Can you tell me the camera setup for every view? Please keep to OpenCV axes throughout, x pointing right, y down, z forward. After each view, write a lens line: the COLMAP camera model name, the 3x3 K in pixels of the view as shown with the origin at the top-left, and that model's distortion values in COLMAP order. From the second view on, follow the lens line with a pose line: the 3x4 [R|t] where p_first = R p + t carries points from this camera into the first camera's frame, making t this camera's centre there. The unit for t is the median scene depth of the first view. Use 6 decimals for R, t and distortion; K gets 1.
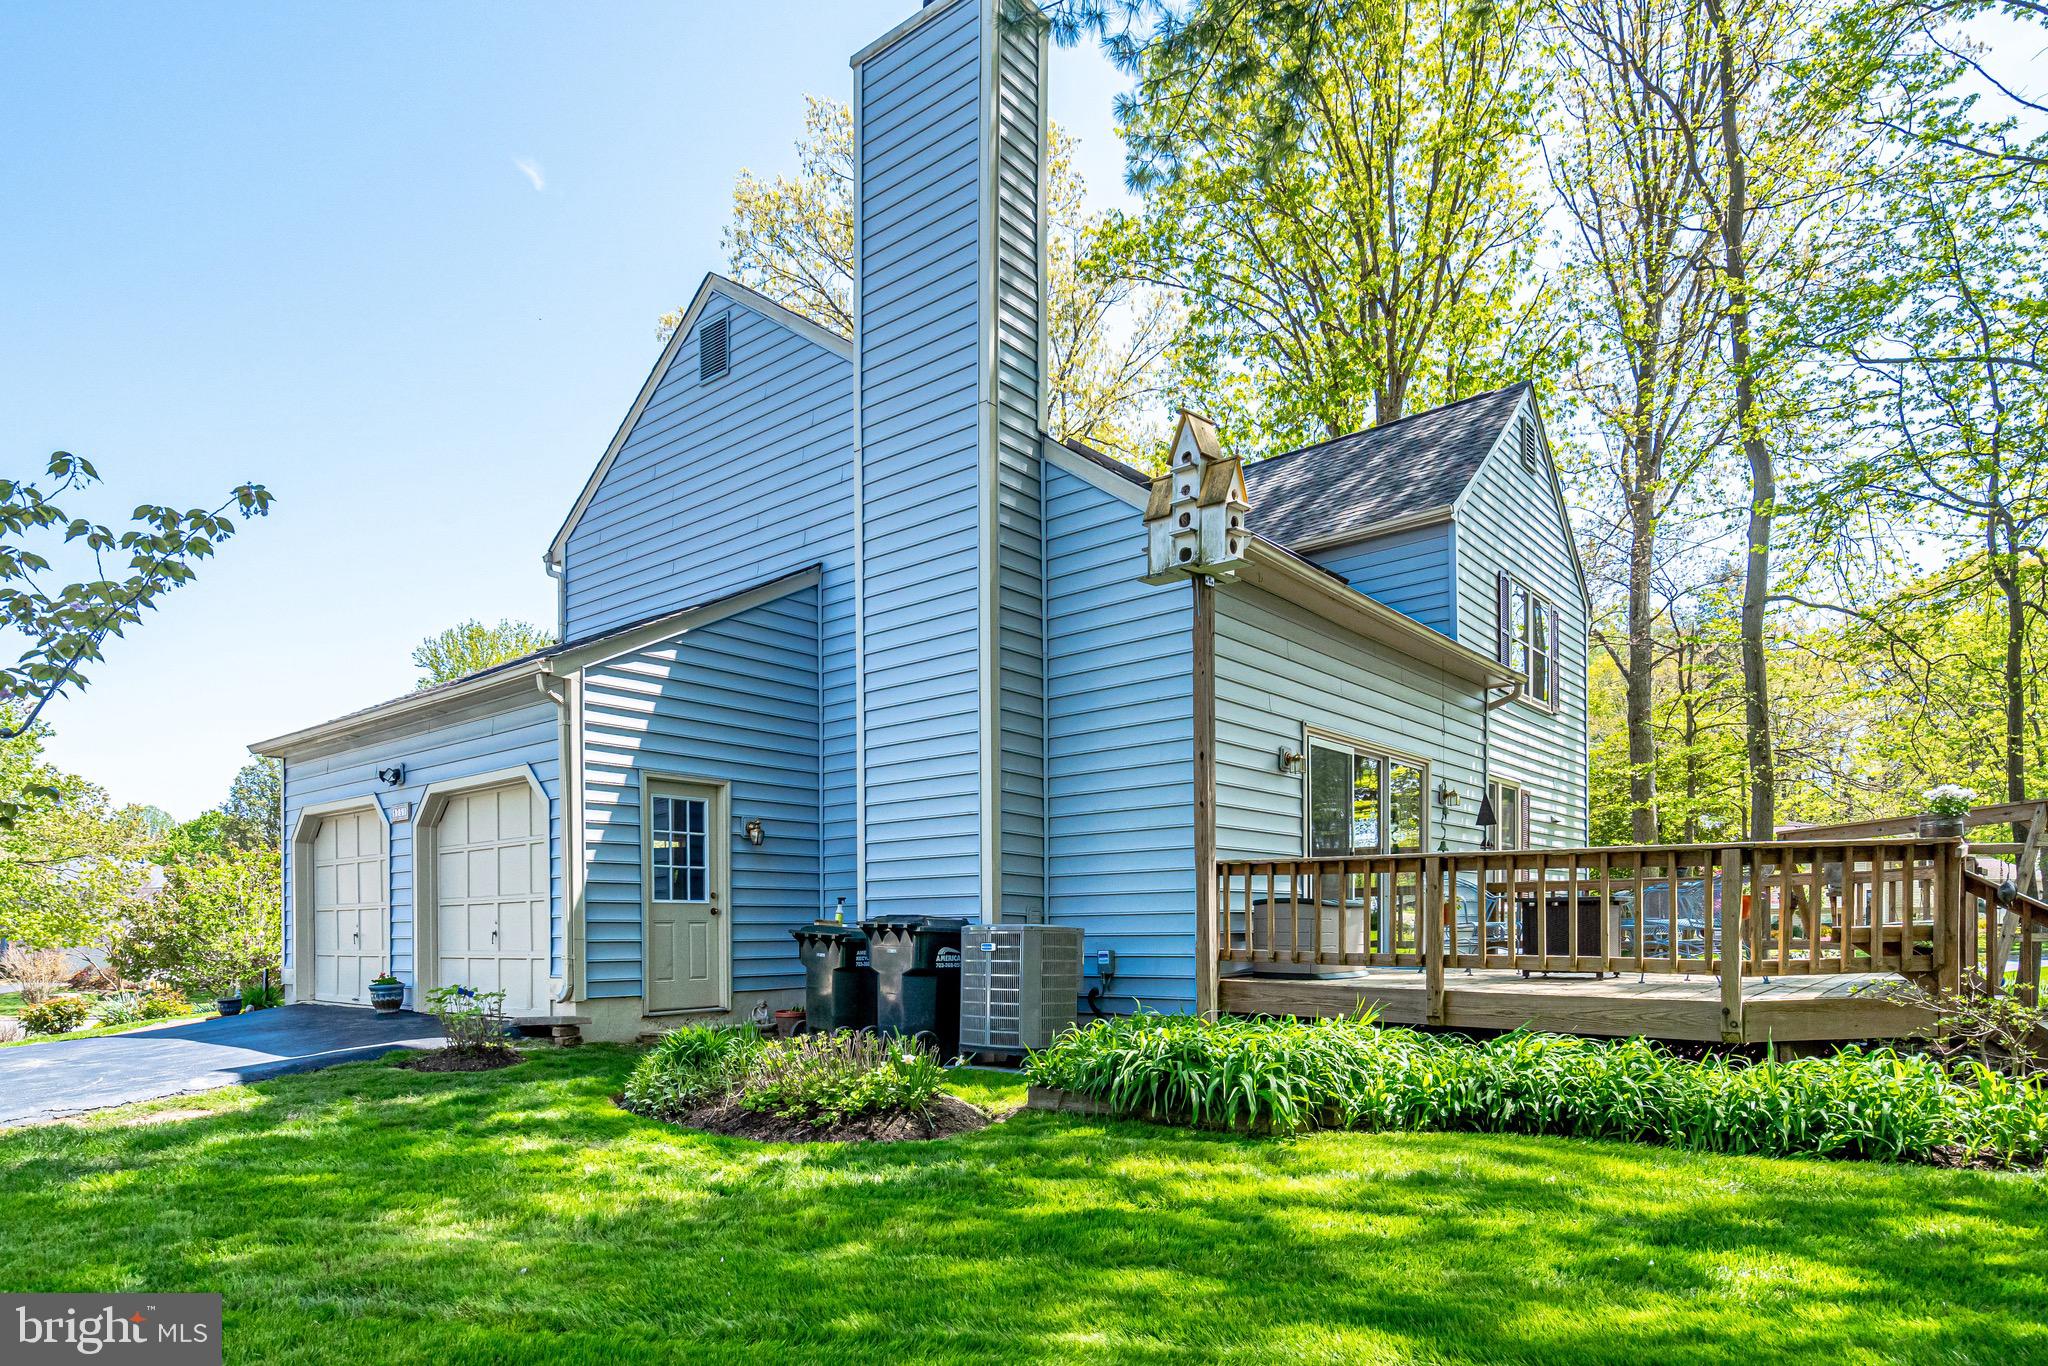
lens RADIAL K [[1165.7, 0, 1059.2], [0, 1165.7, 915.7], [0, 0, 1]] dist [0.004008, 0.002586]
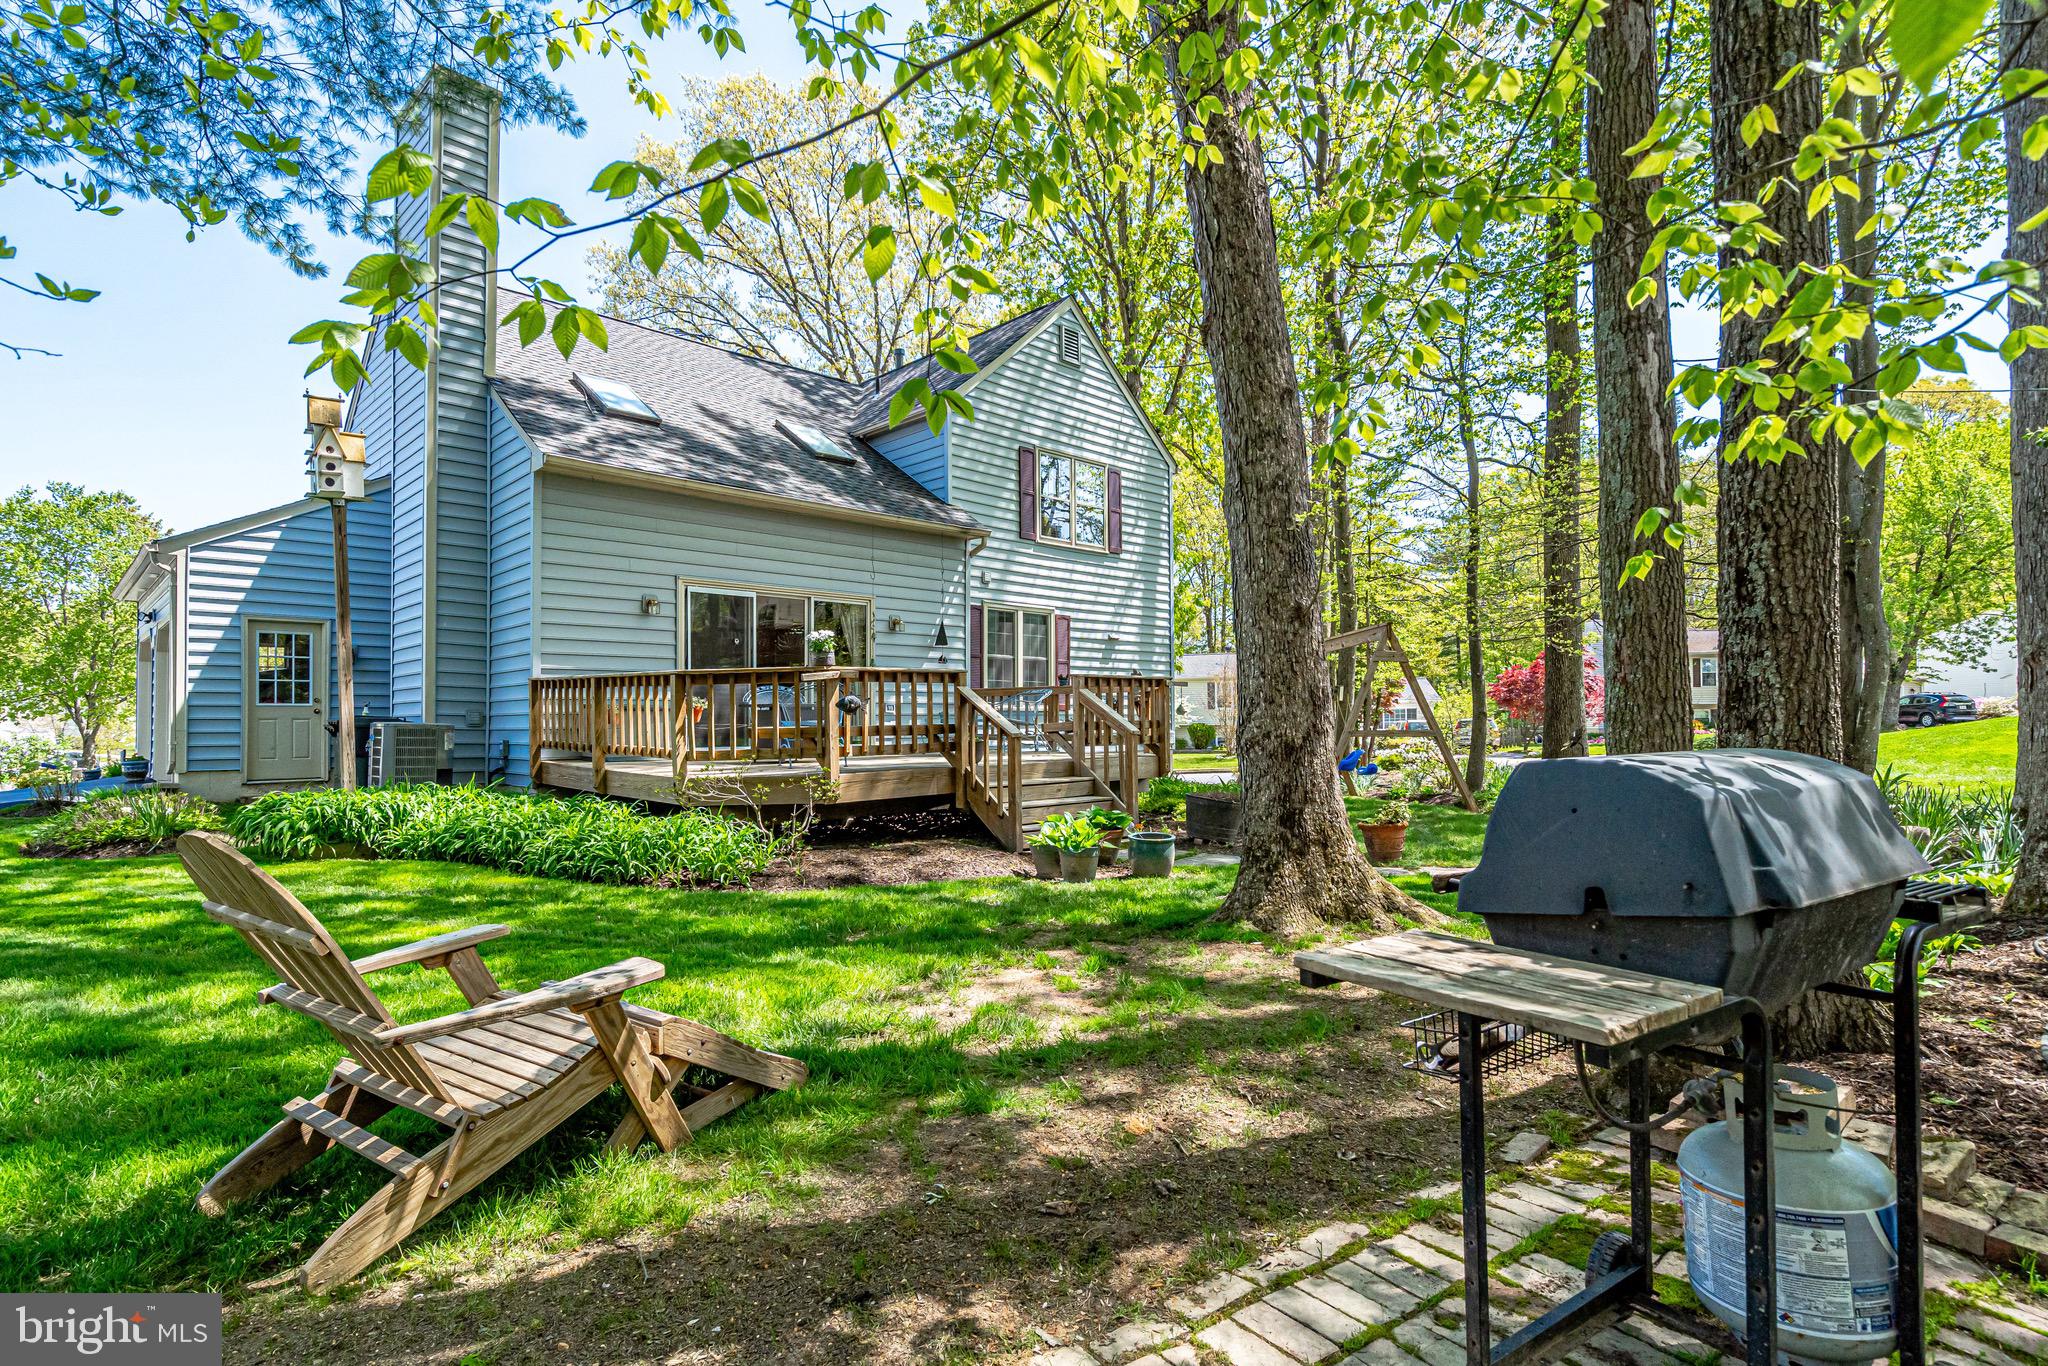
lens RADIAL K [[999.0, 0, 1036.6], [0, 999.0, 681.1], [0, 0, 1]] dist [-0.002102, 0.000920]
pose [[0.993601, 0.001983, -0.112926, 0.791011], [-0.004627, 0.999721, -0.023155, -0.018208], [0.112849, 0.023529, 0.993334, -0.127905]]
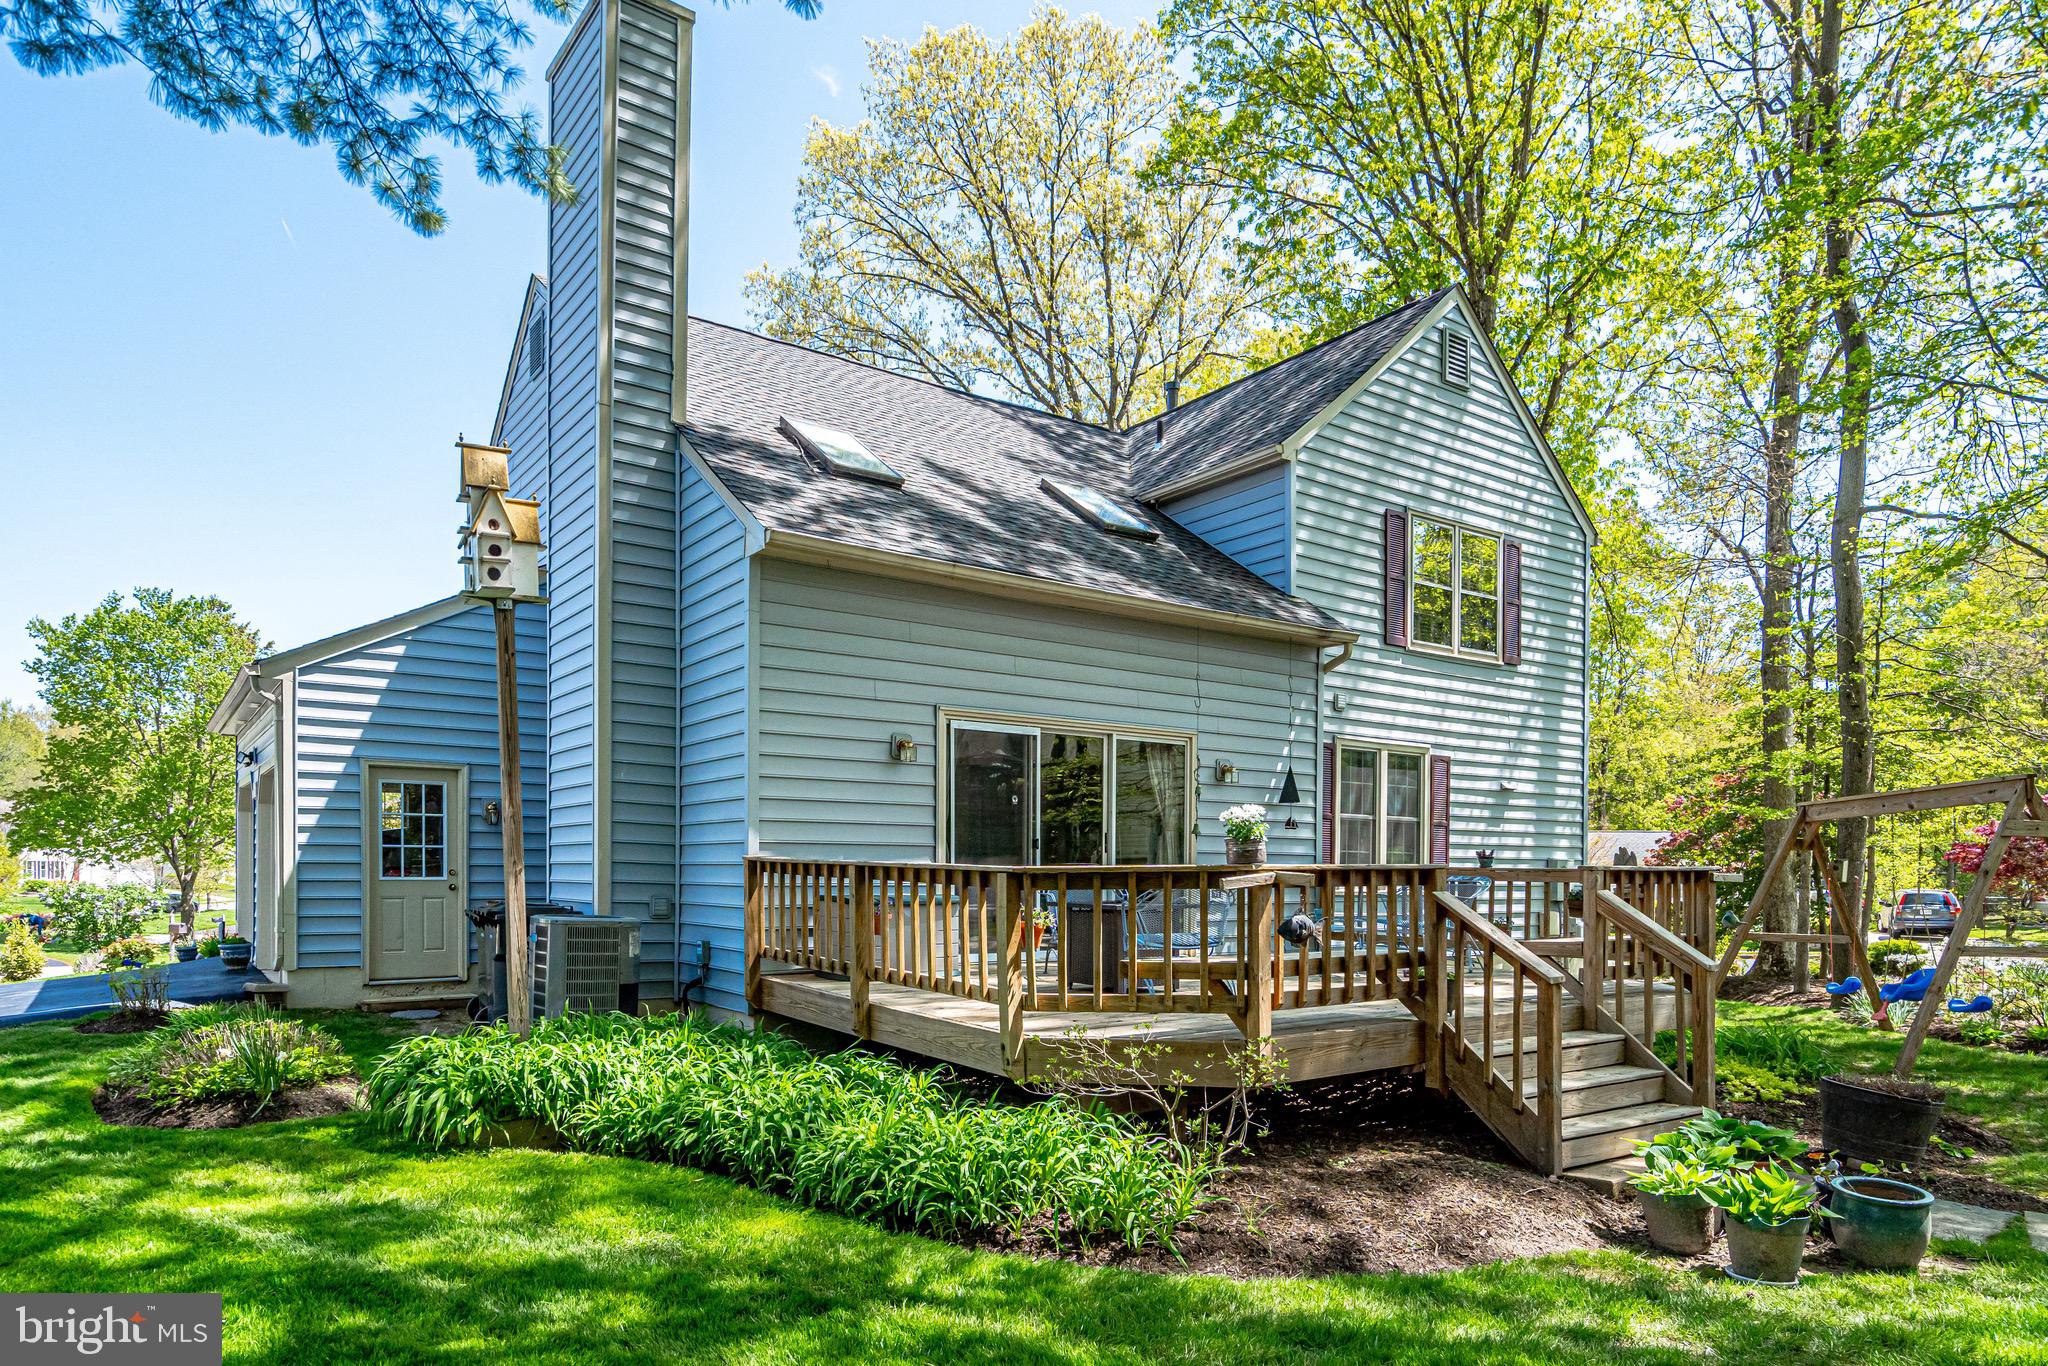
lens RADIAL K [[1250.4, 0, 1067.0], [0, 1250.4, 858.3], [0, 0, 1]] dist [0.001306, 0.001263]
pose [[0.966227, 0.019638, -0.256943, 0.594914], [-0.018103, 0.999801, 0.008339, -0.055260], [0.257056, -0.003406, 0.966391, 0.043364]]
